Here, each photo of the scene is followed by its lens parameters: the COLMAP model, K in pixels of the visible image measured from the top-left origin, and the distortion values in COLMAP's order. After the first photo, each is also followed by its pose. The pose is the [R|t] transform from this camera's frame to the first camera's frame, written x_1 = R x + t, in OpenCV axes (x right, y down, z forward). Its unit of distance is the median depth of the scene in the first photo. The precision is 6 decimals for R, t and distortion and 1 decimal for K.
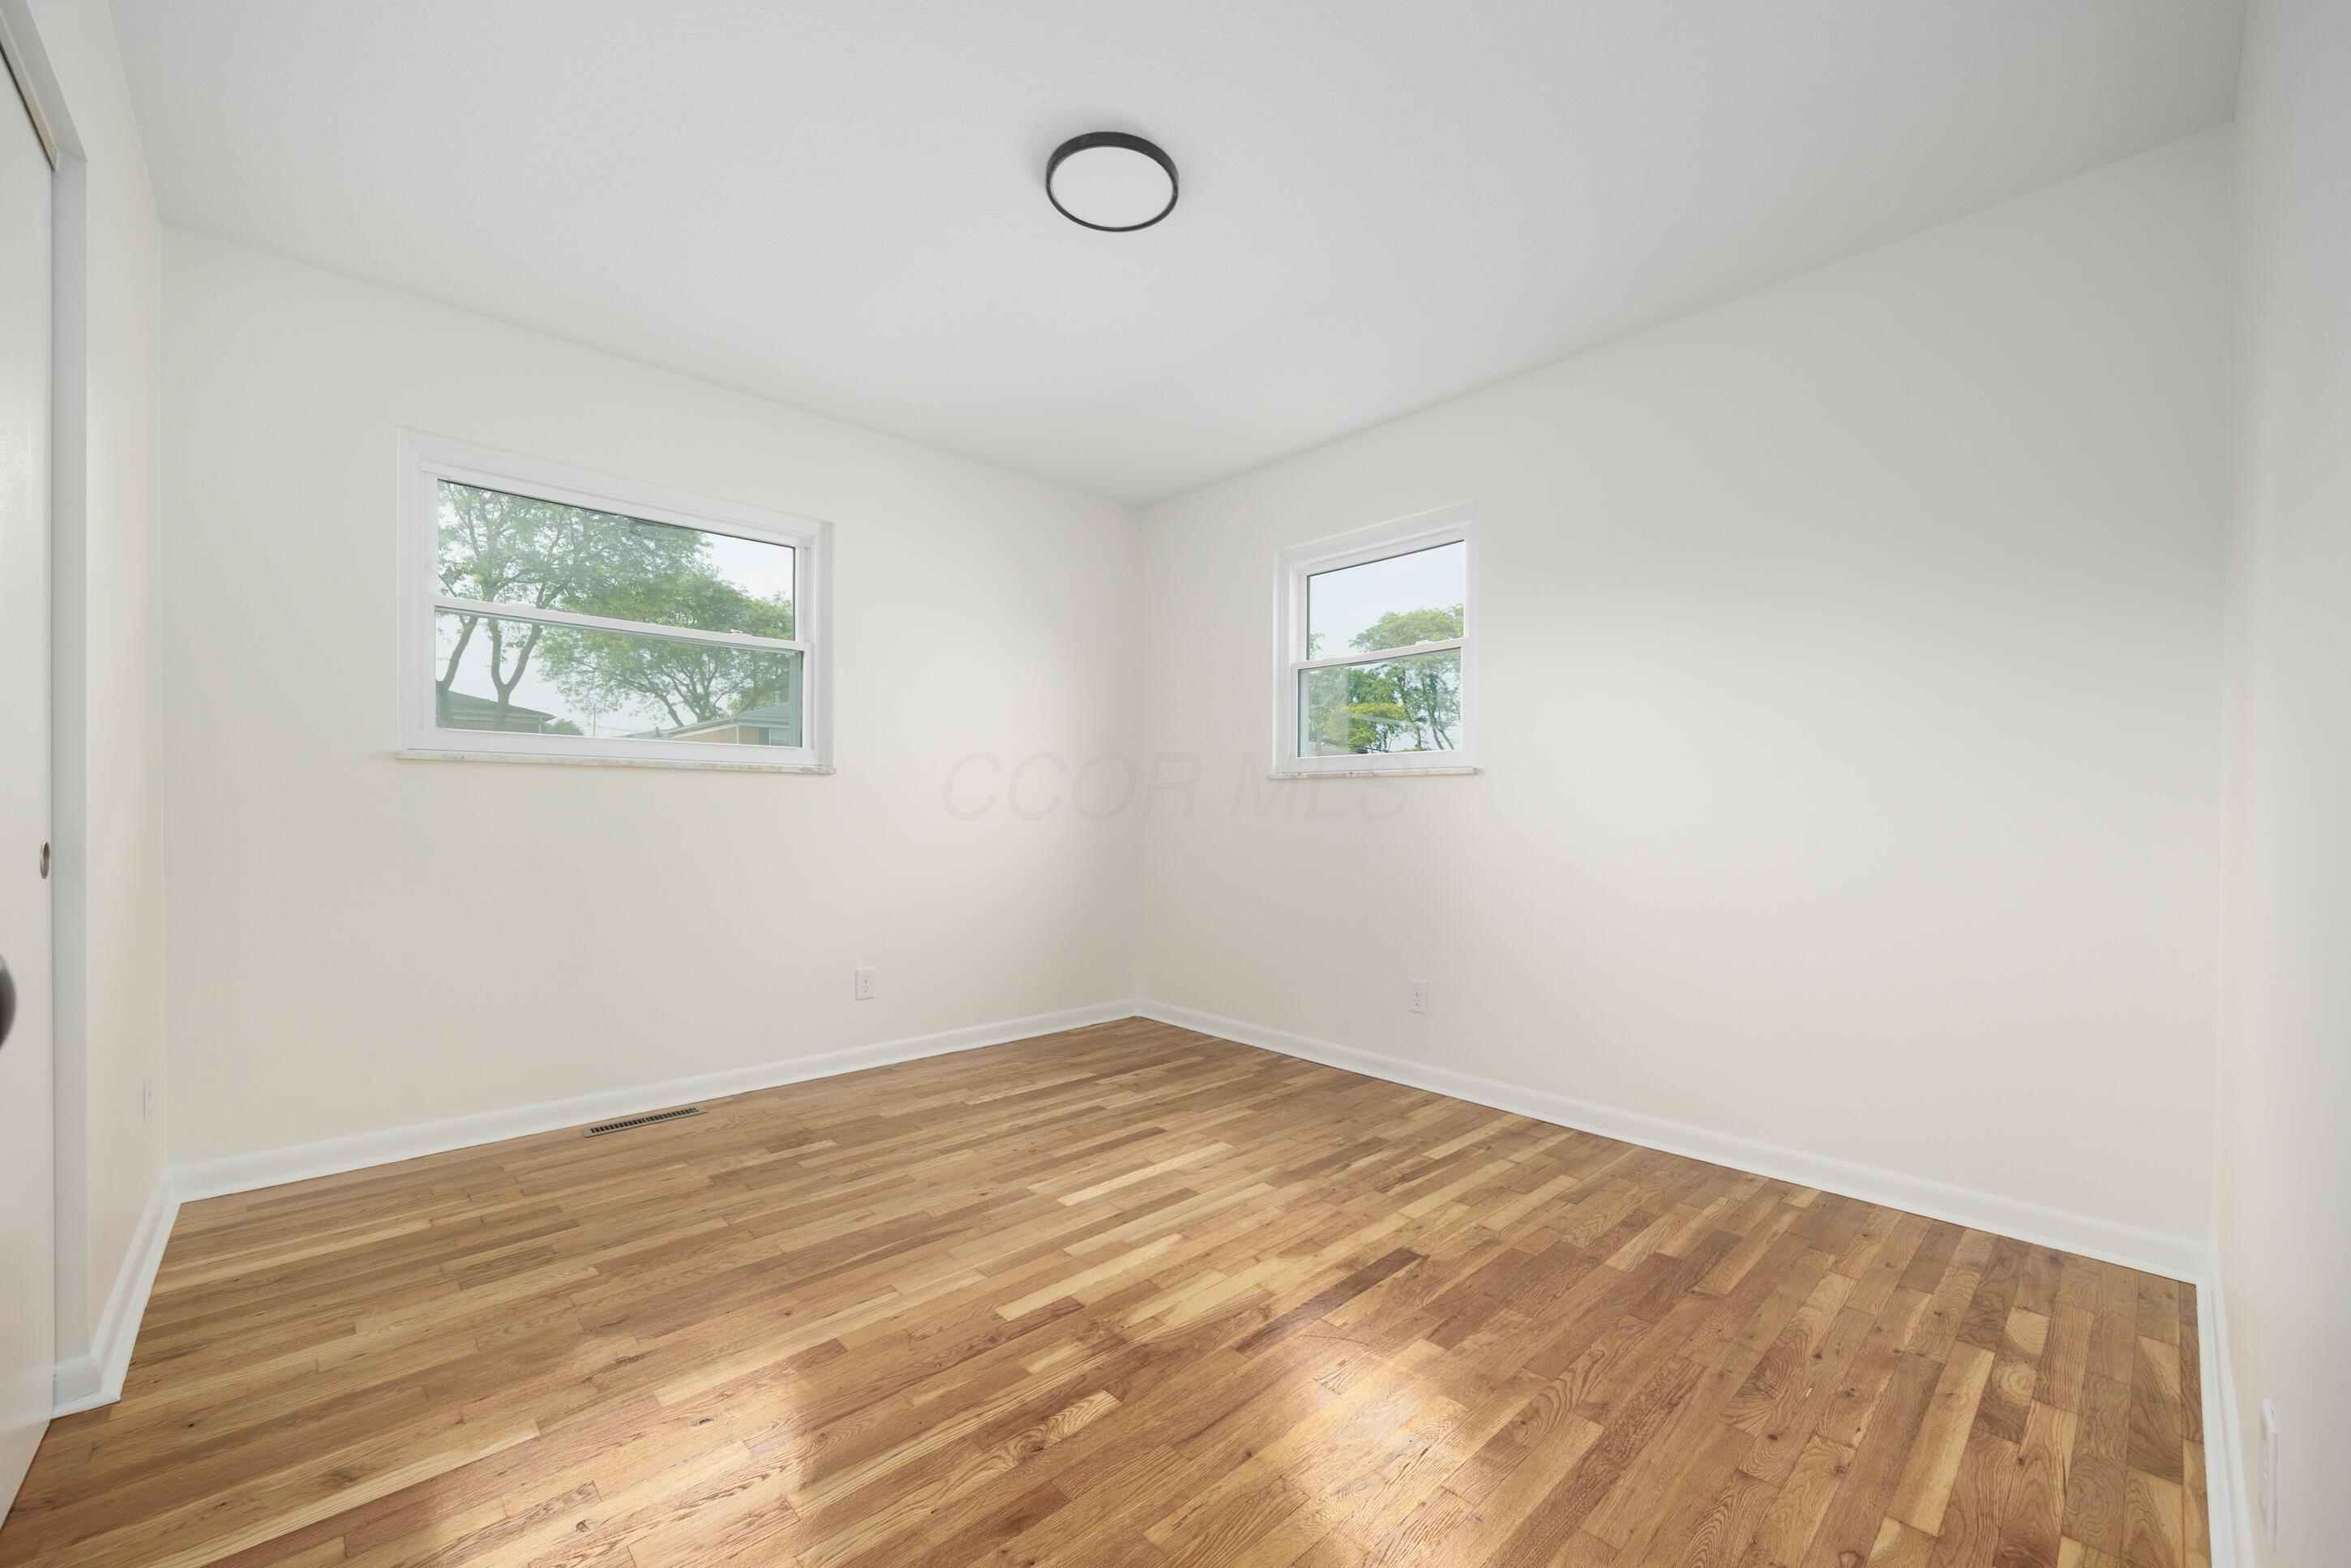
lens RADIAL K [[922.2, 0, 1173.6], [0, 922.2, 798.6], [0, 0, 1]] dist [0.003231, 0.000167]
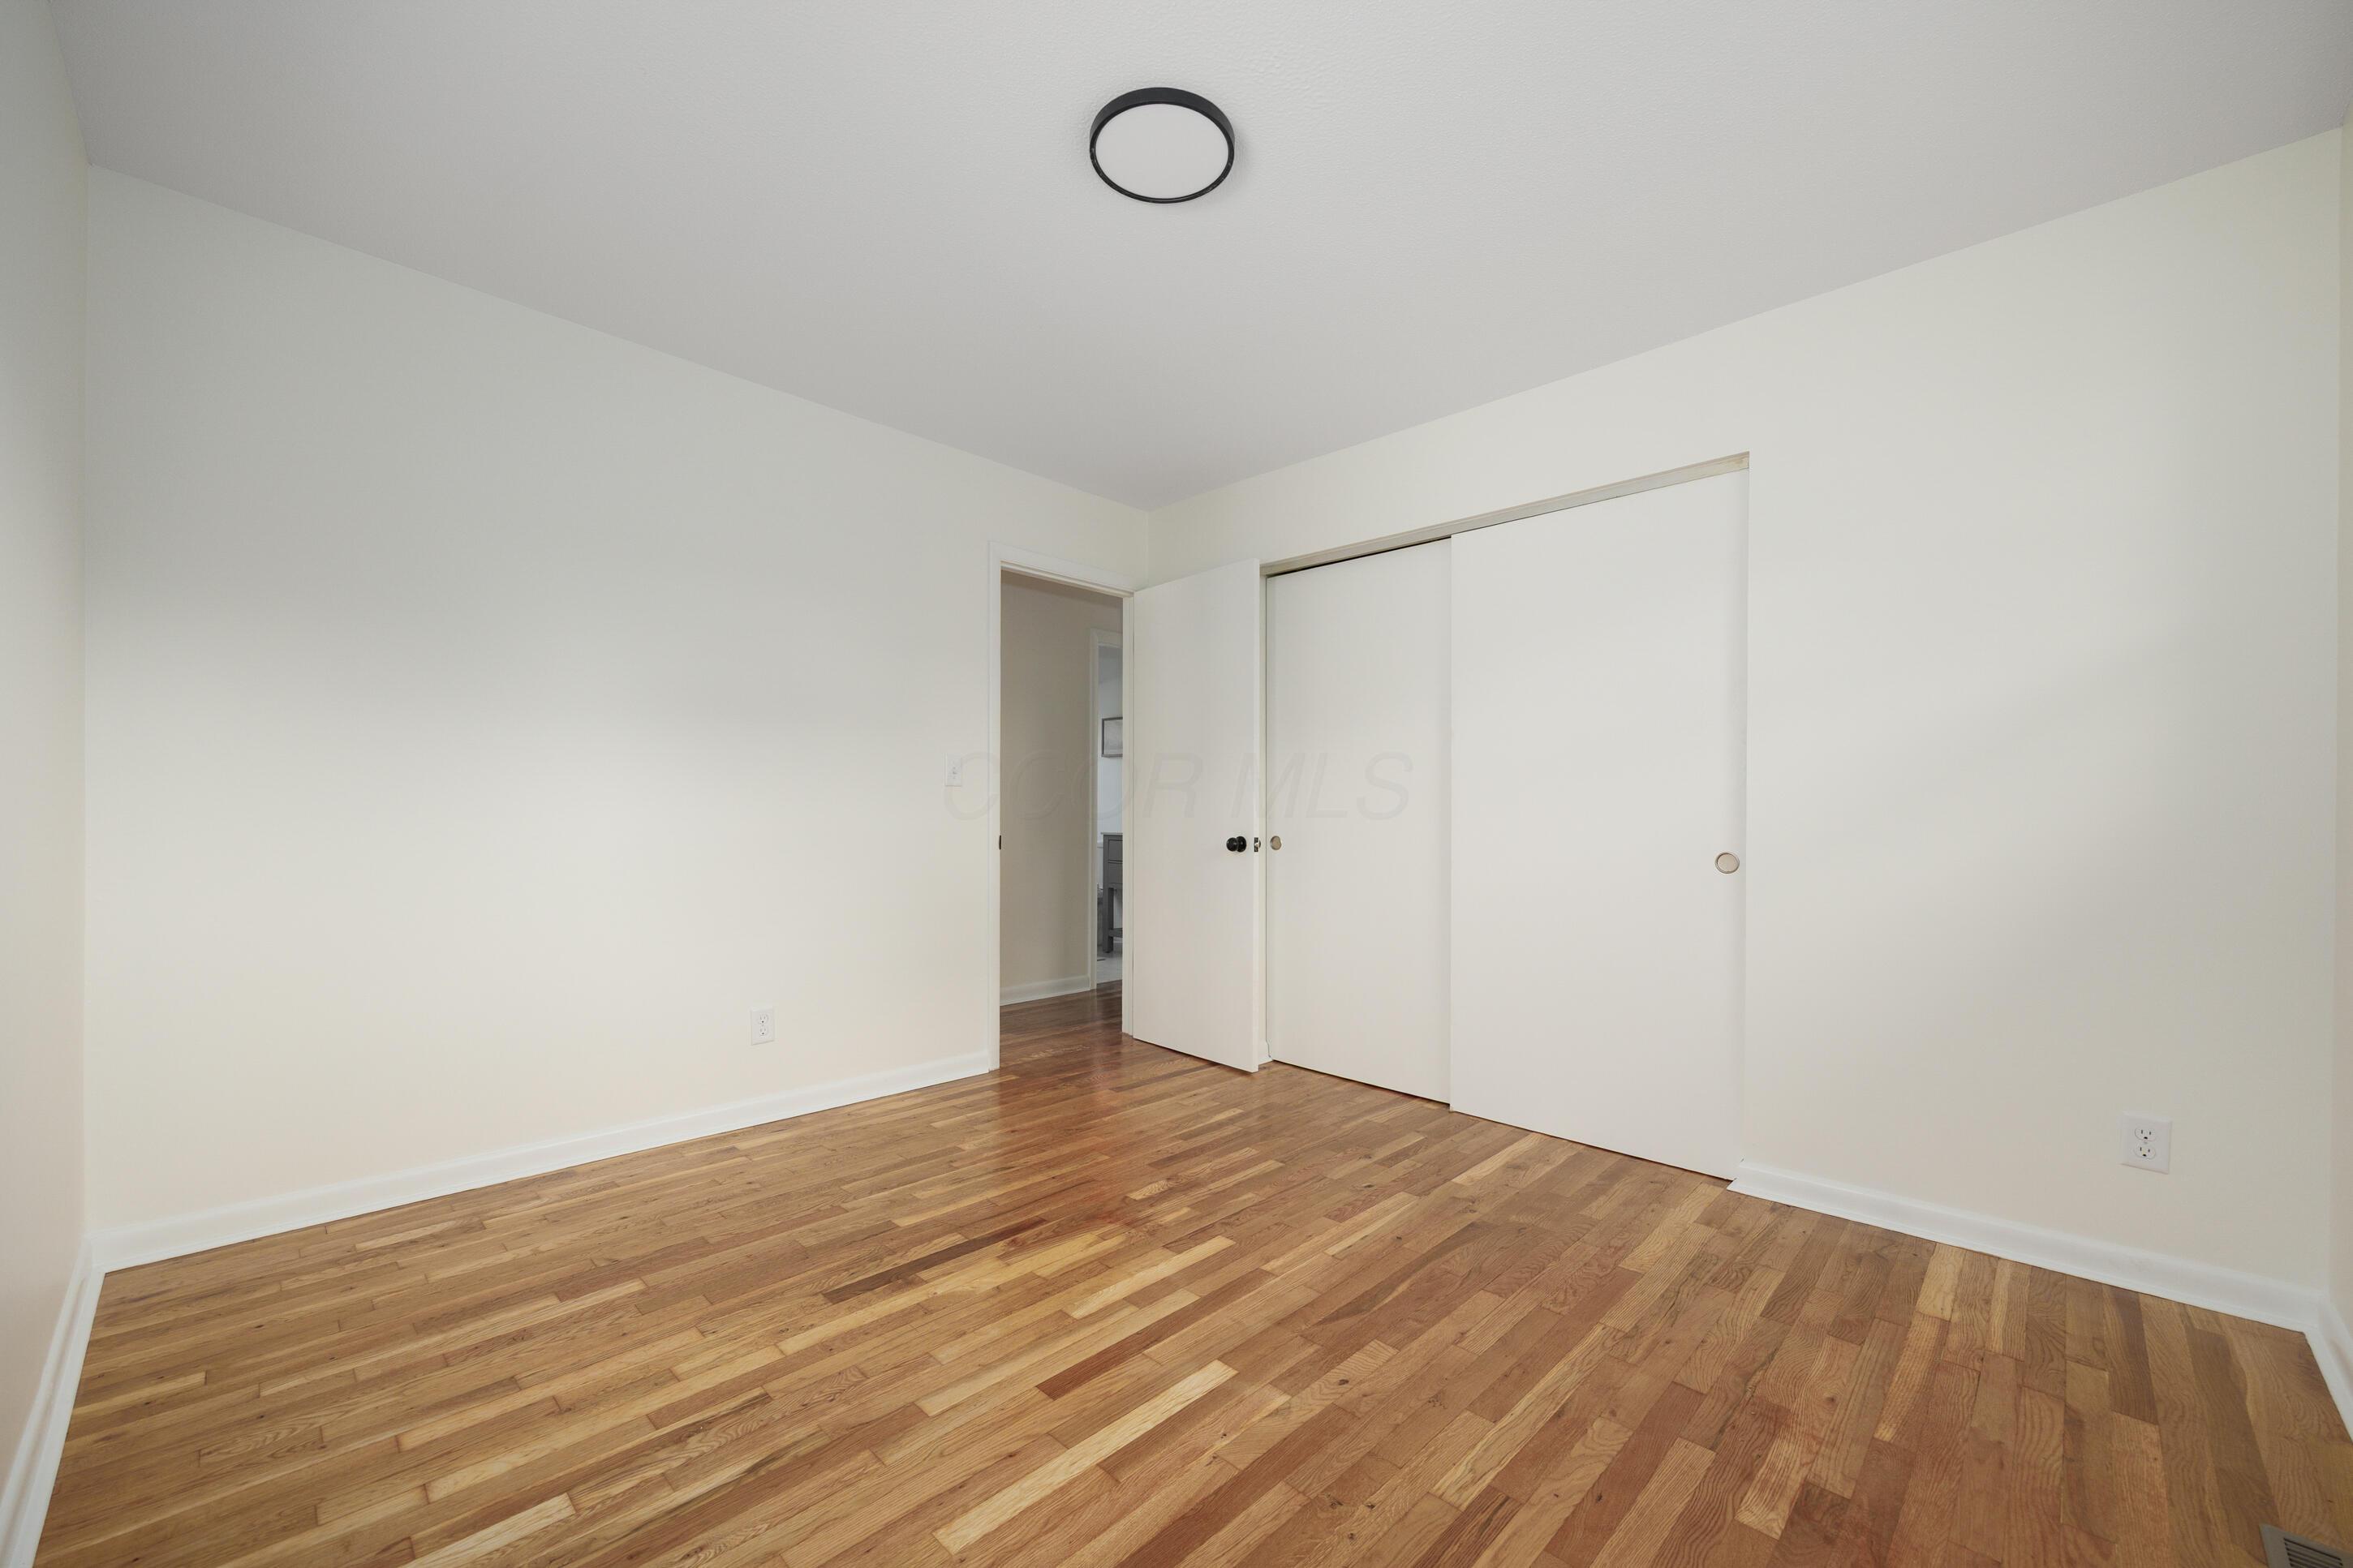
lens RADIAL K [[922.9, 0, 1178.0], [0, 922.9, 807.1], [0, 0, 1]] dist [0.003231, 0.000167]
pose [[-0.998719, -0.012092, -0.049132, -0.042868], [-0.011240, 0.999782, -0.017587, 0.002442], [0.049334, -0.017012, -0.998637, 1.862235]]
